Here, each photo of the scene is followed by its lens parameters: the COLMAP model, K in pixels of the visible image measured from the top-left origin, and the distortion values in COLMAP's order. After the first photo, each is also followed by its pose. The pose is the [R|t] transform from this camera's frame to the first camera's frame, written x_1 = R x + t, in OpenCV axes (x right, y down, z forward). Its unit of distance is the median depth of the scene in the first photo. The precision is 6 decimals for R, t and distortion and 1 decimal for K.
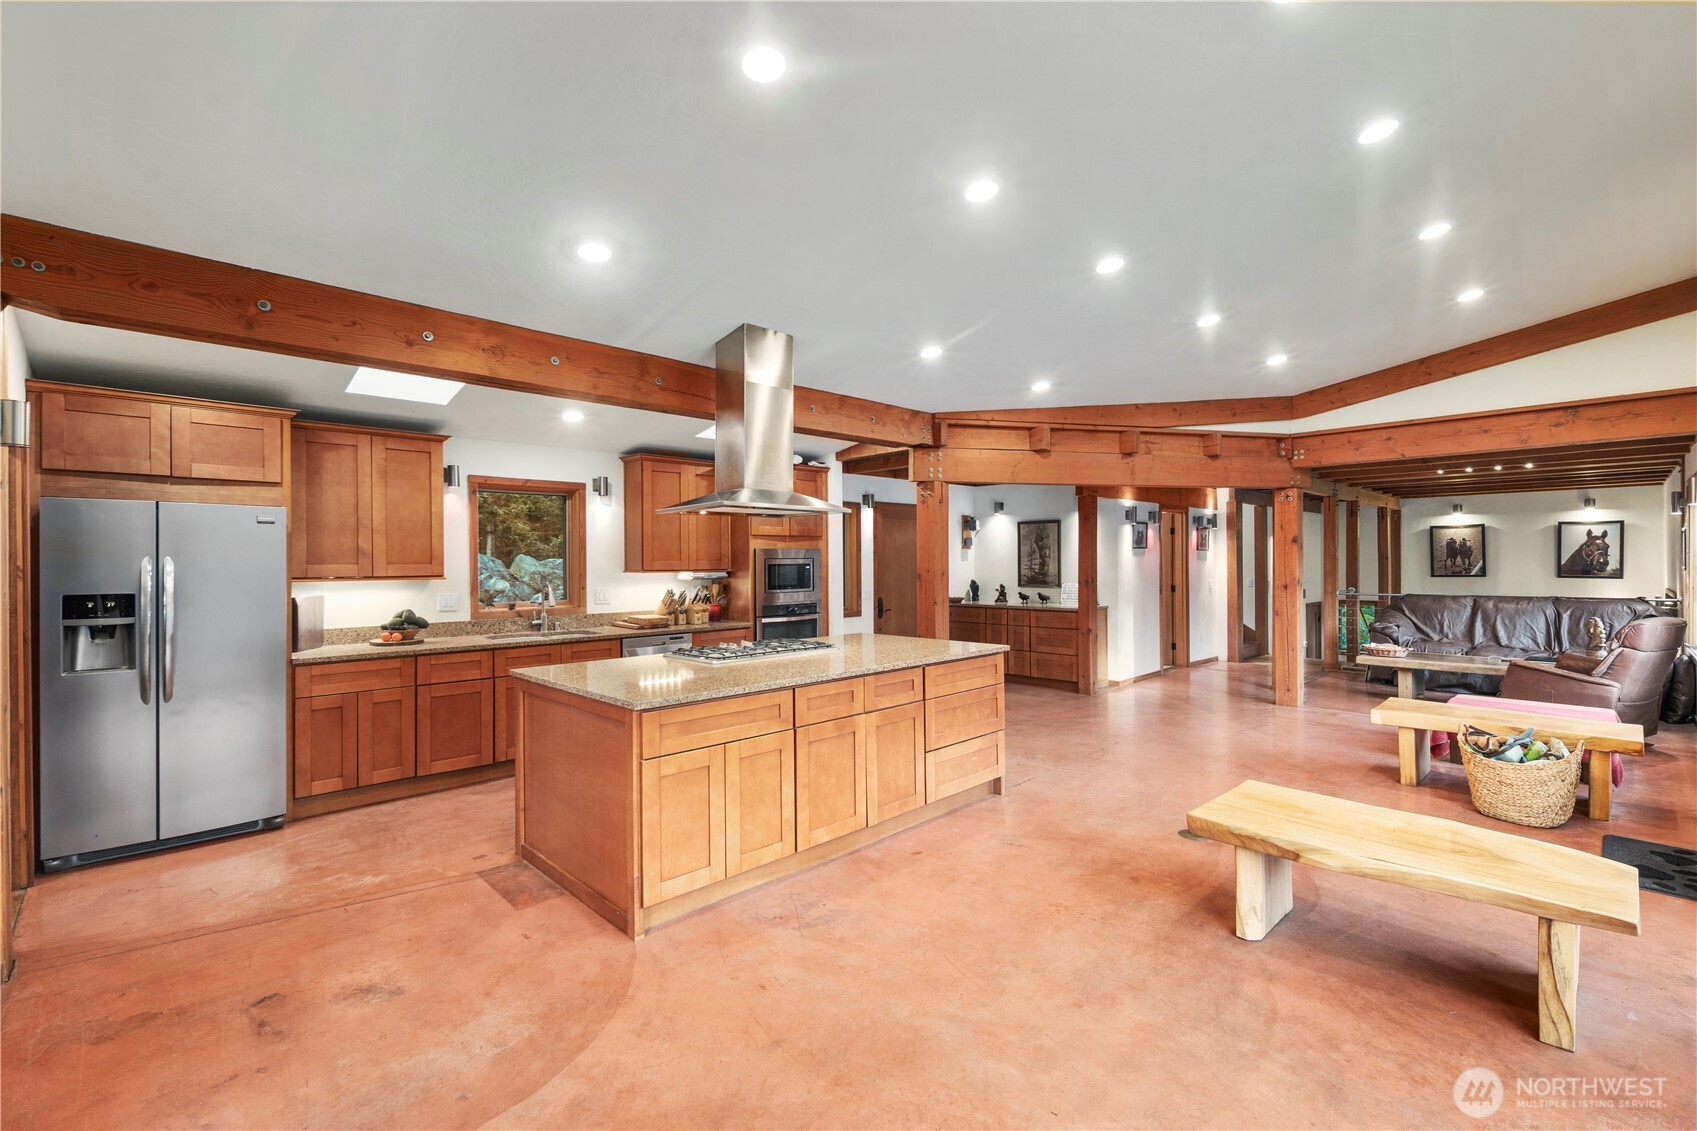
lens RADIAL K [[738.6, 0, 861.6], [0, 738.6, 568.6], [0, 0, 1]] dist [0.001317, -0.000398]
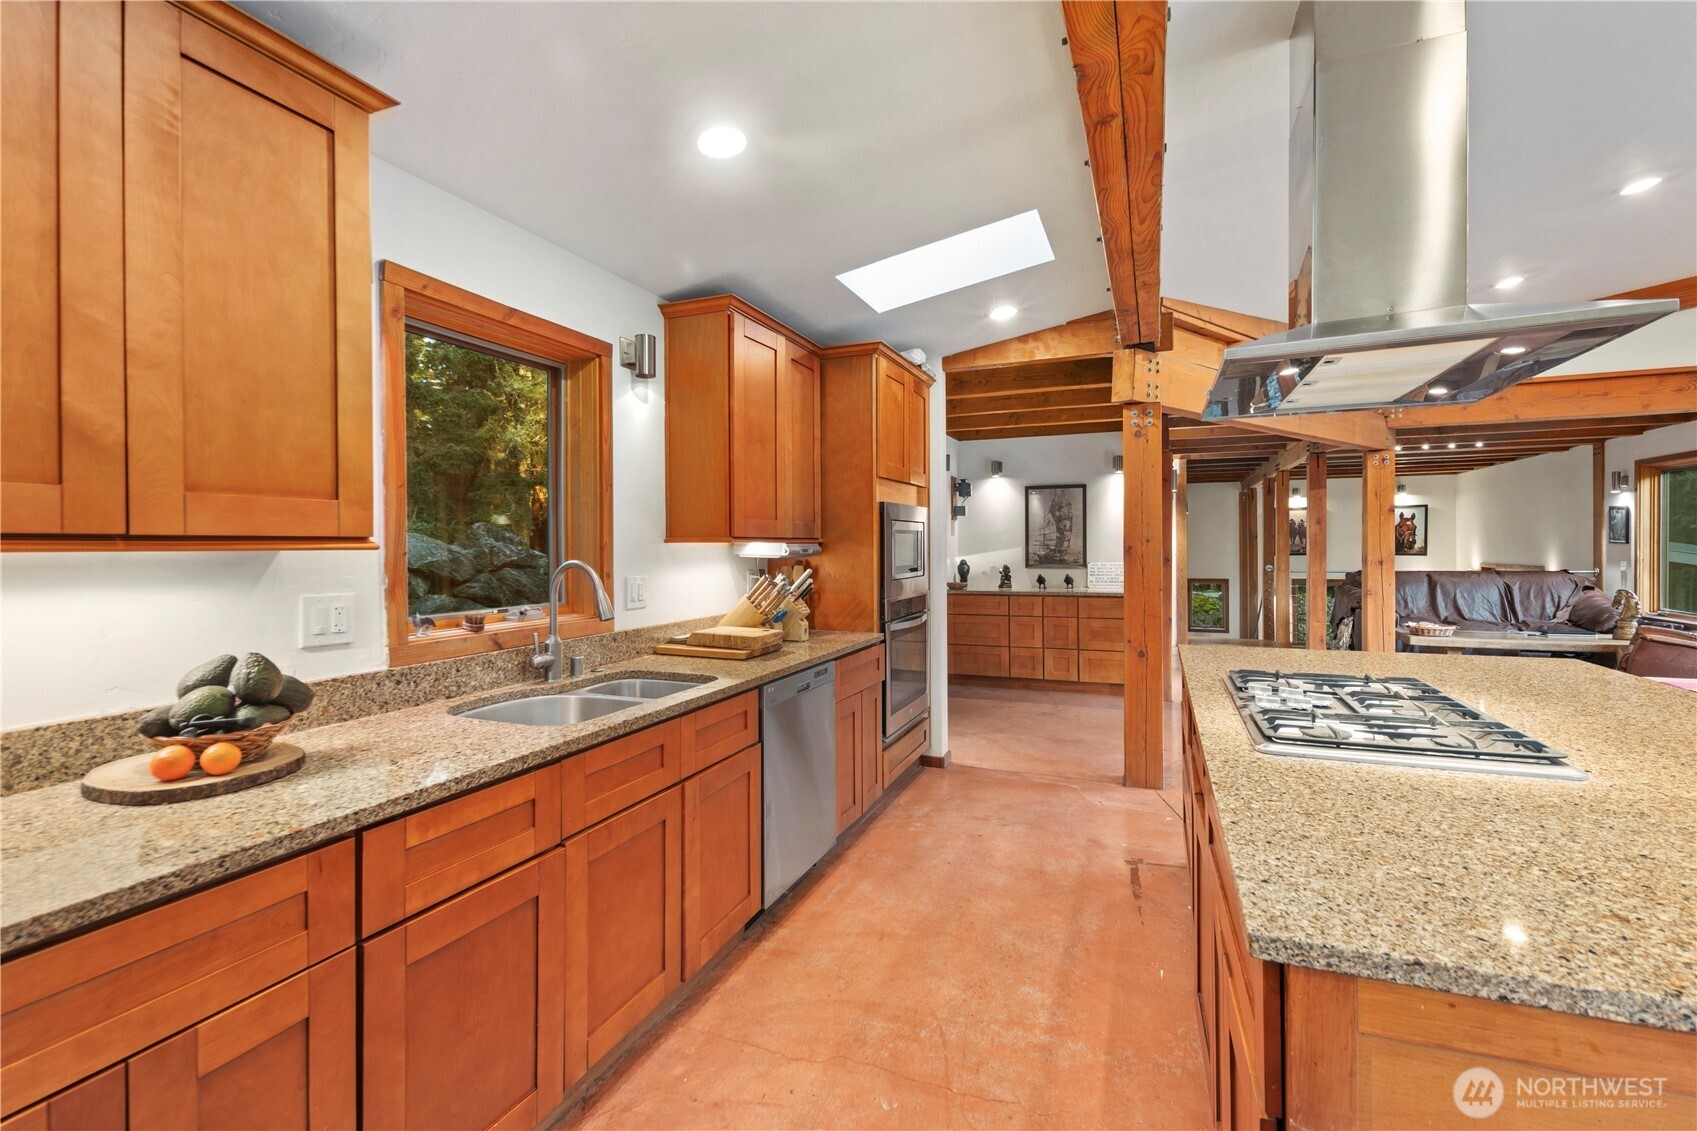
lens RADIAL K [[738.6, 0, 854.9], [0, 738.6, 553.6], [0, 0, 1]] dist [0.001317, -0.000398]
pose [[0.919317, -0.003805, 0.393499, -0.311224], [0.004687, 0.999988, -0.001280, 0.010780], [-0.393490, 0.003021, 0.919324, 0.391646]]
